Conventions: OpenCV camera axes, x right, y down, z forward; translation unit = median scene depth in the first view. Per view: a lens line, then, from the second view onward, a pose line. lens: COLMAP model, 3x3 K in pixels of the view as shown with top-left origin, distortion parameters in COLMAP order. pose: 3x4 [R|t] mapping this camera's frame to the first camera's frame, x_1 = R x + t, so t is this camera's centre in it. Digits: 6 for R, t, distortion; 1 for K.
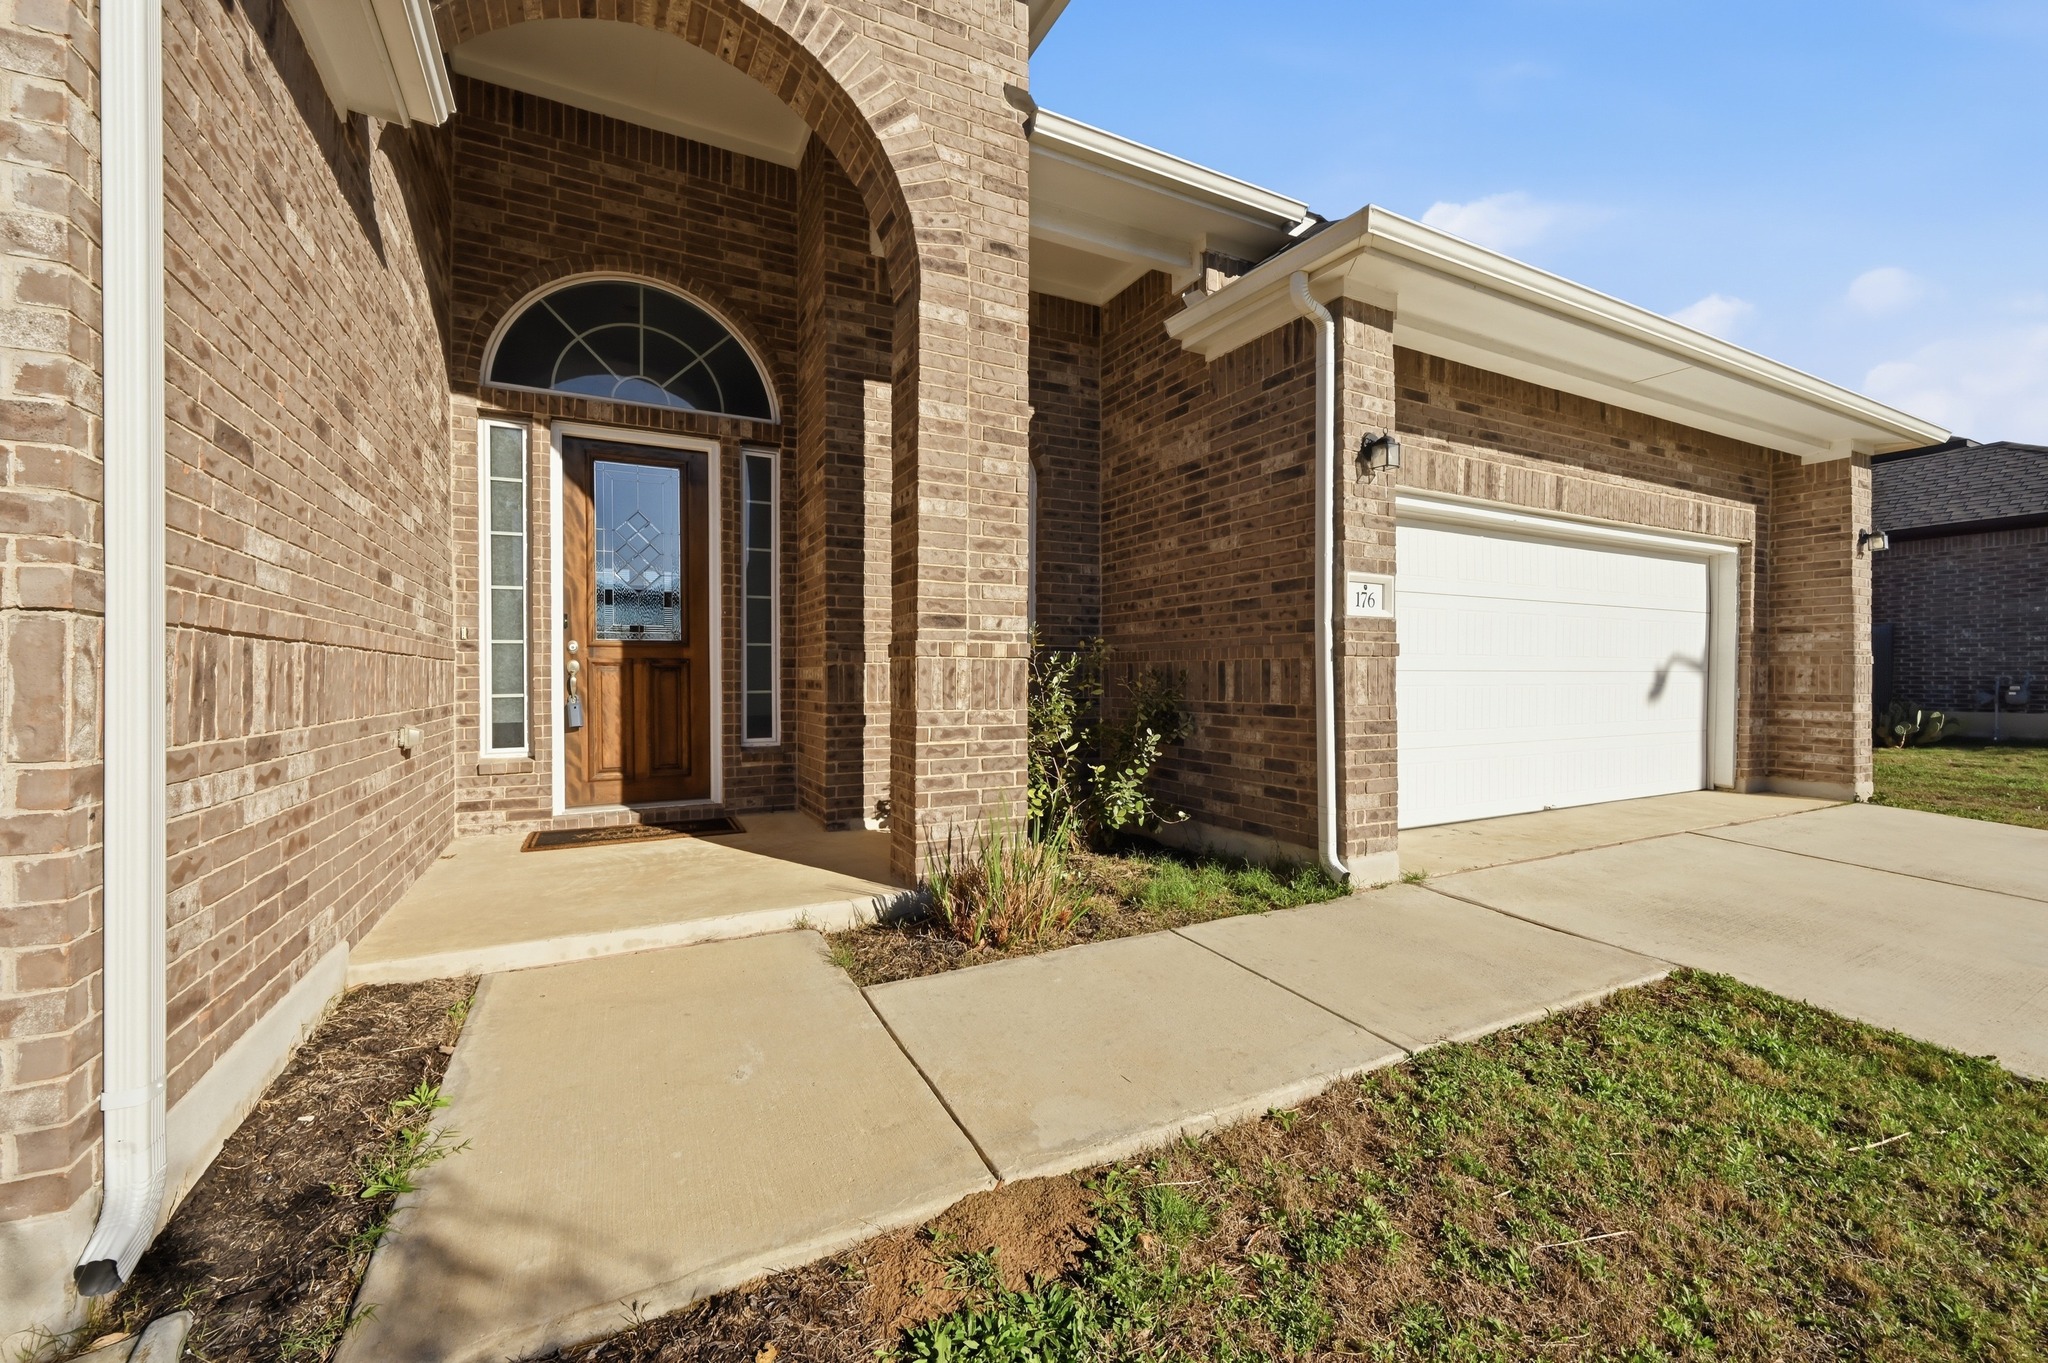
lens RADIAL K [[813.6, 0, 1026.7], [0, 813.6, 682.5], [0, 0, 1]] dist [-0.002157, 0.000174]
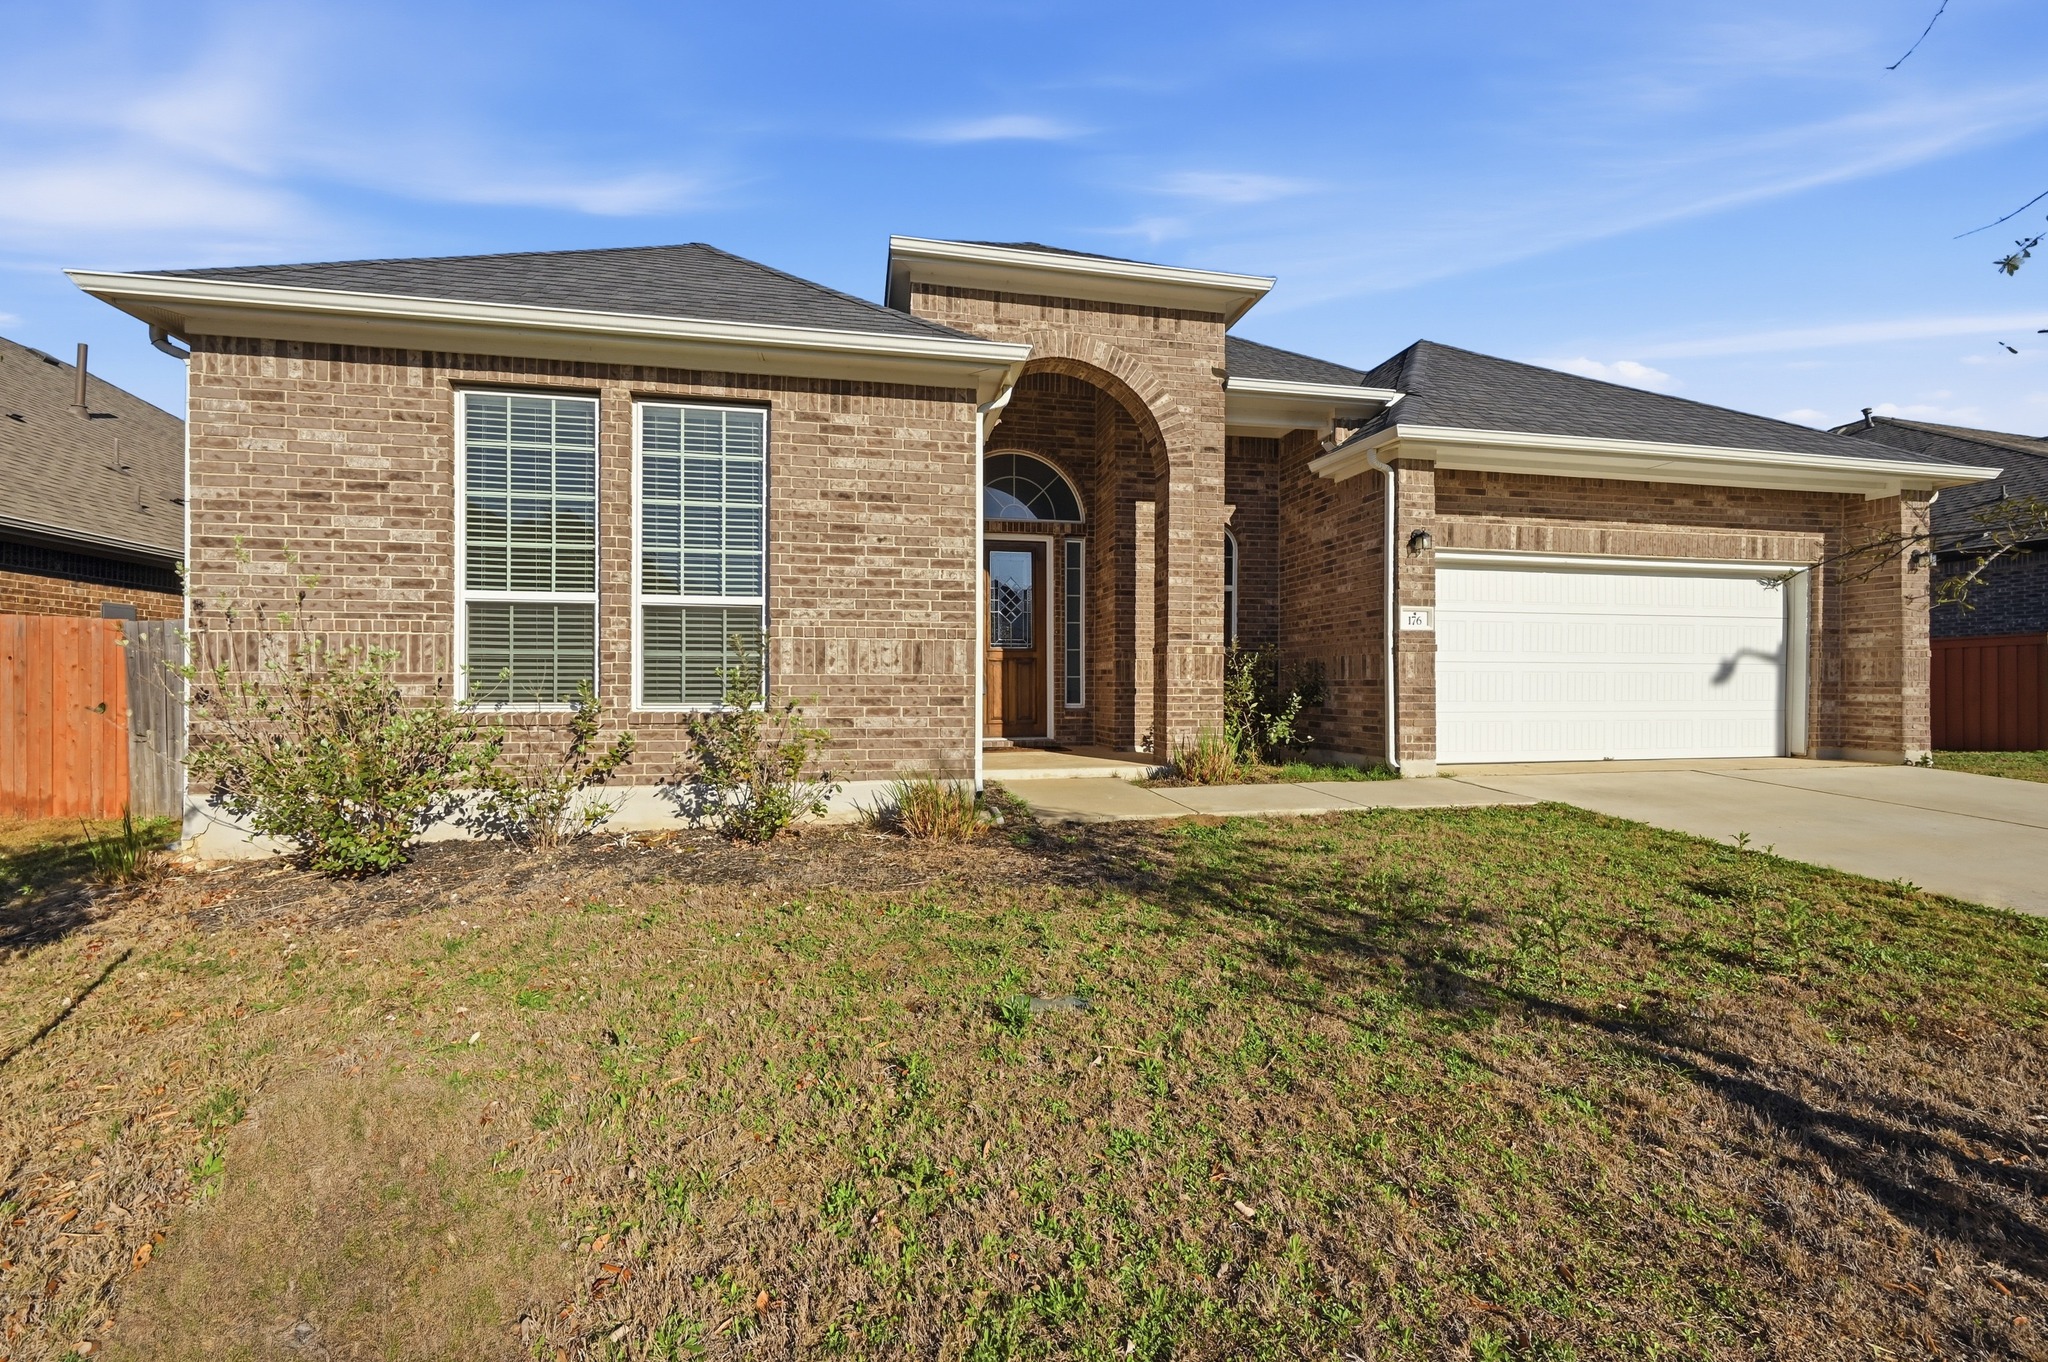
lens RADIAL K [[813.6, 0, 1026.7], [0, 813.6, 682.0], [0, 0, 1]] dist [-0.002157, 0.000174]
pose [[0.959084, 0.001077, -0.283119, 0.079243], [-0.004314, 0.999932, -0.010810, 0.047547], [0.283089, 0.011589, 0.959024, -0.800070]]
